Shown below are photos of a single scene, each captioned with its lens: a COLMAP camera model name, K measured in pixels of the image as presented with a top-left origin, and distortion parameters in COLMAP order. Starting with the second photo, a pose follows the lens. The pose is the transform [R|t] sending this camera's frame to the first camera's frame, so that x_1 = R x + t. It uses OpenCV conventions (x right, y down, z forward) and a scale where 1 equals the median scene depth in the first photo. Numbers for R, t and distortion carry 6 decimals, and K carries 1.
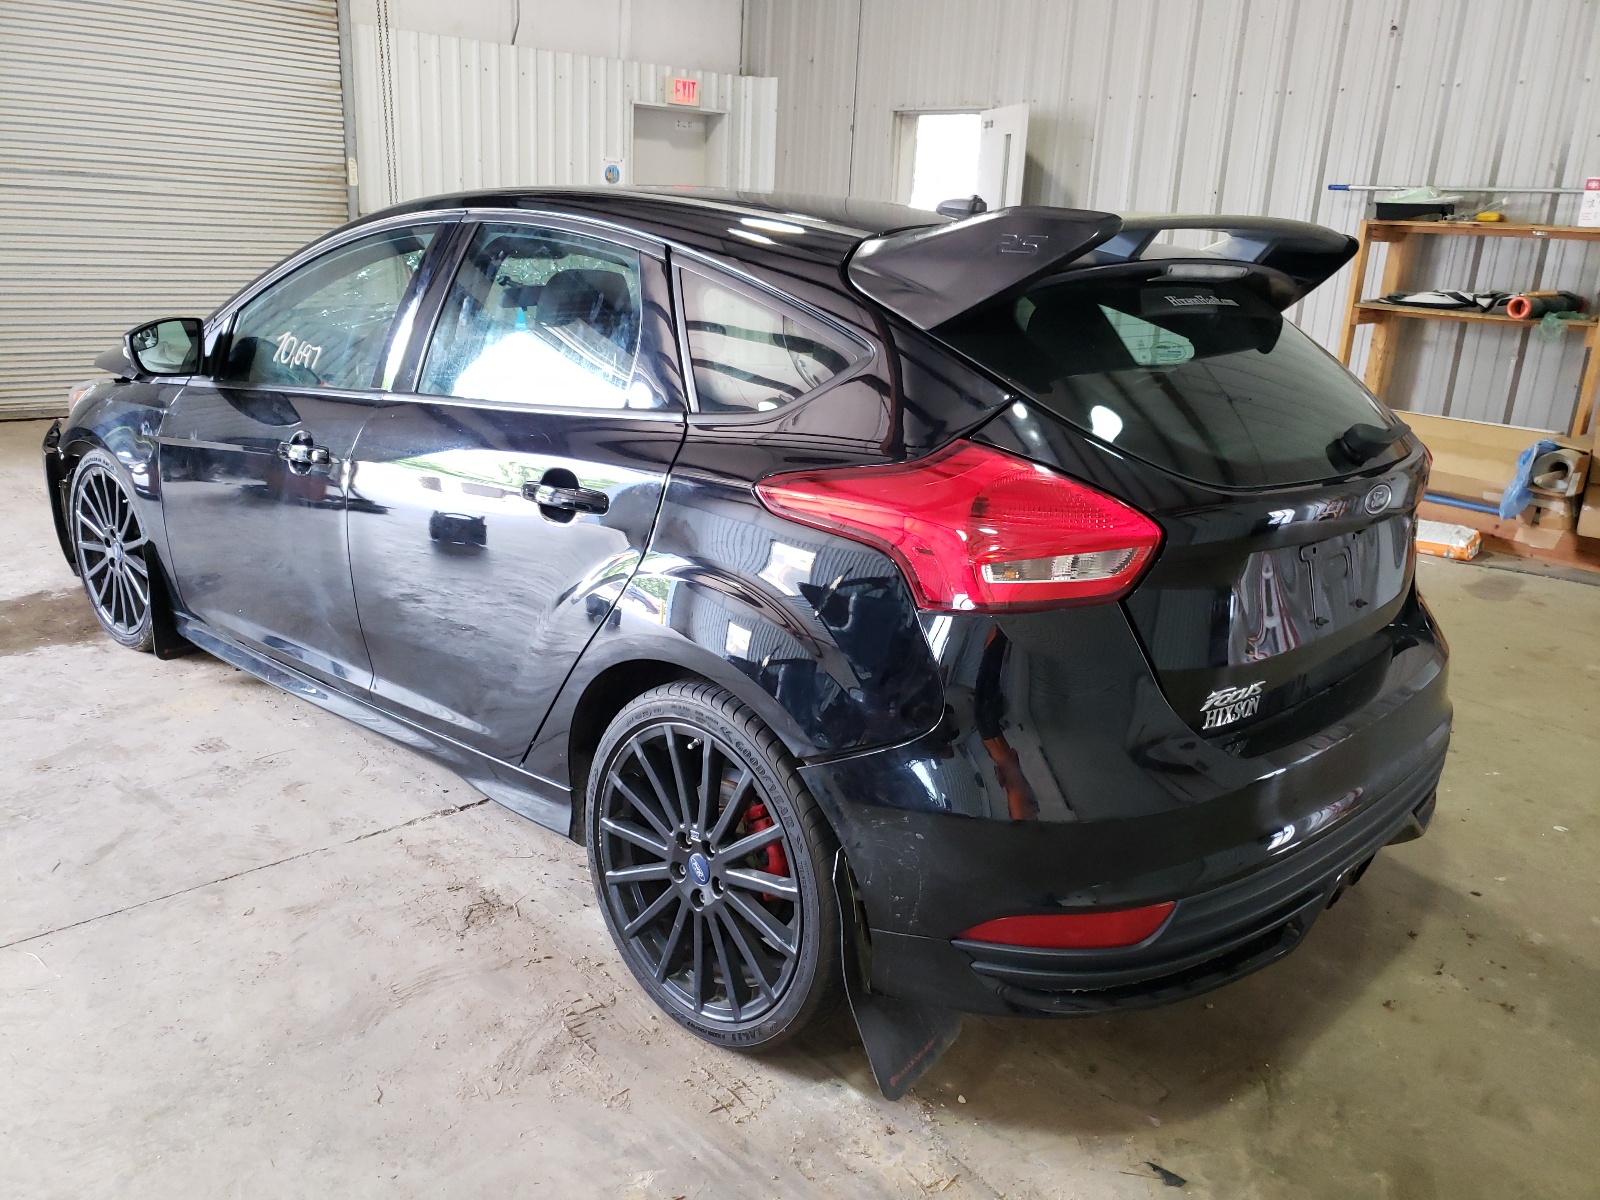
lens RADIAL K [[1254.2, 0, 800.0], [0, 1254.2, 600.0], [0, 0, 1]] dist [0.007981, -0.001733]
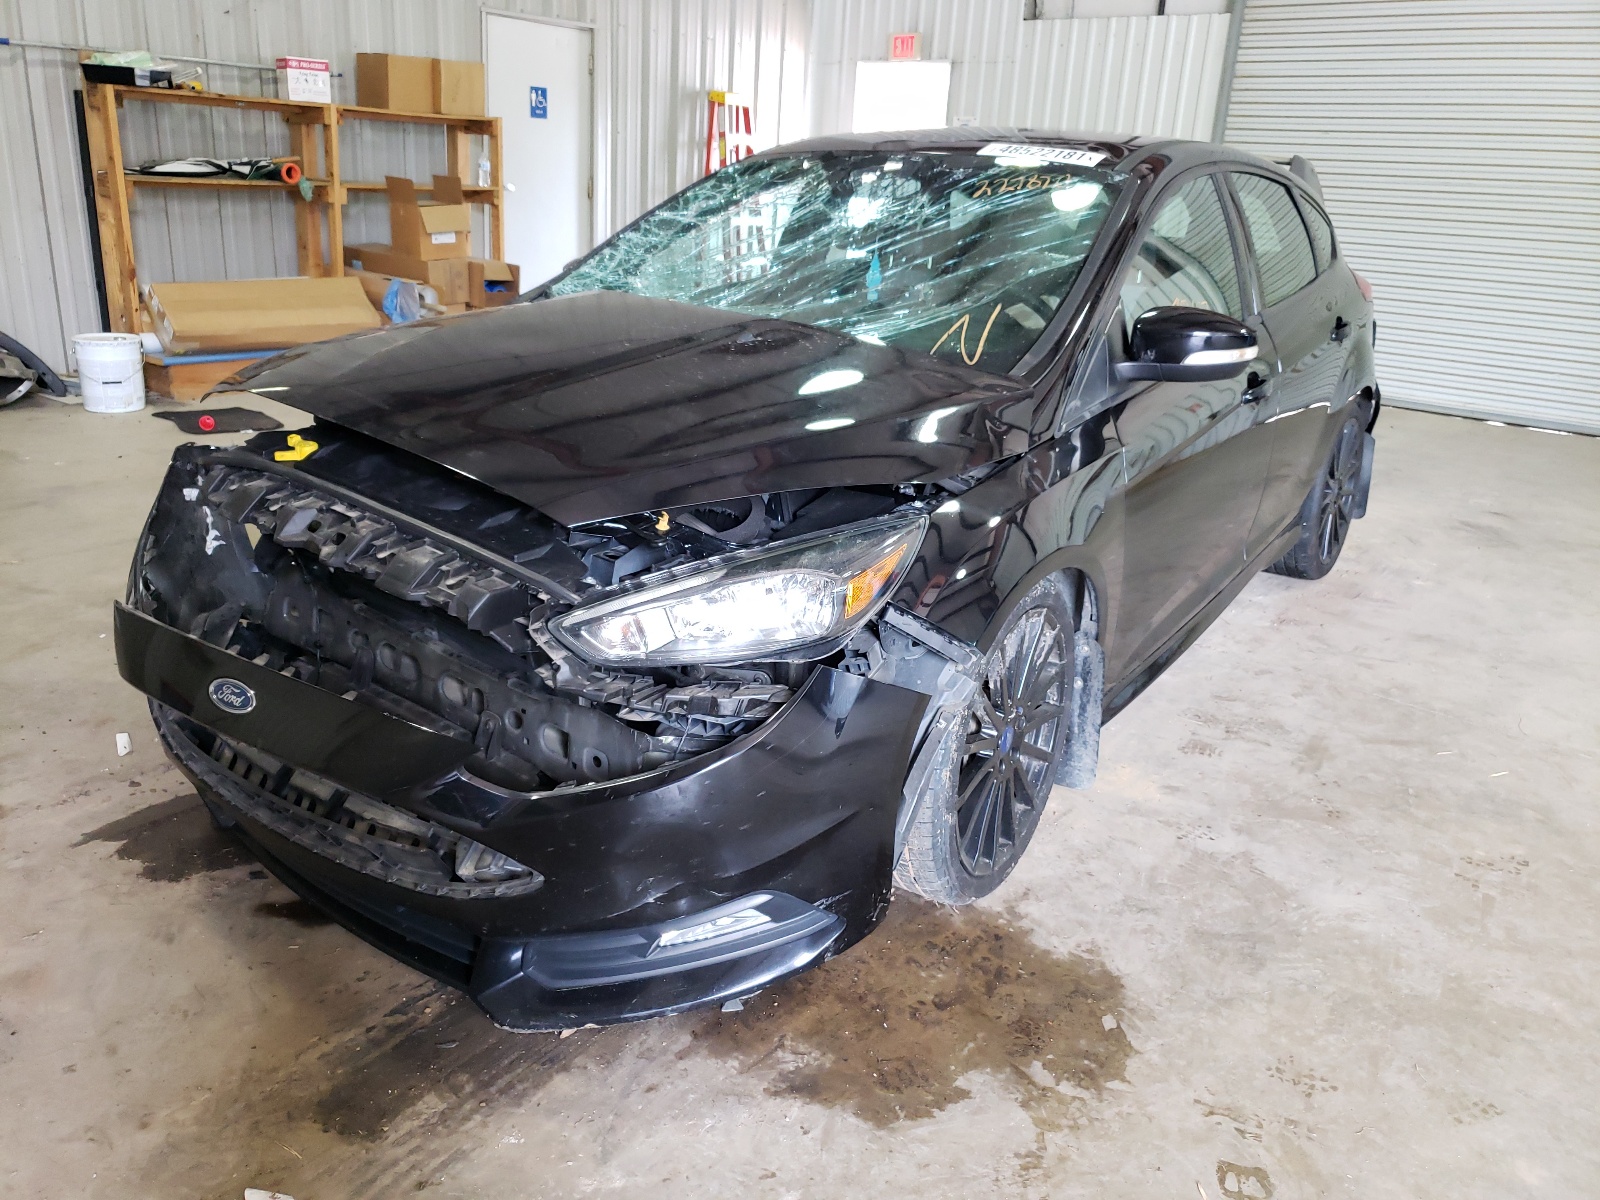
lens RADIAL K [[1254.2, 0, 800.0], [0, 1254.2, 600.0], [0, 0, 1]] dist [0.007981, -0.001733]
pose [[-0.148302, -0.373248, 0.915802, -0.985571], [0.229791, 0.887690, 0.399002, -0.341668], [-0.961875, 0.269616, -0.045878, 1.025028]]
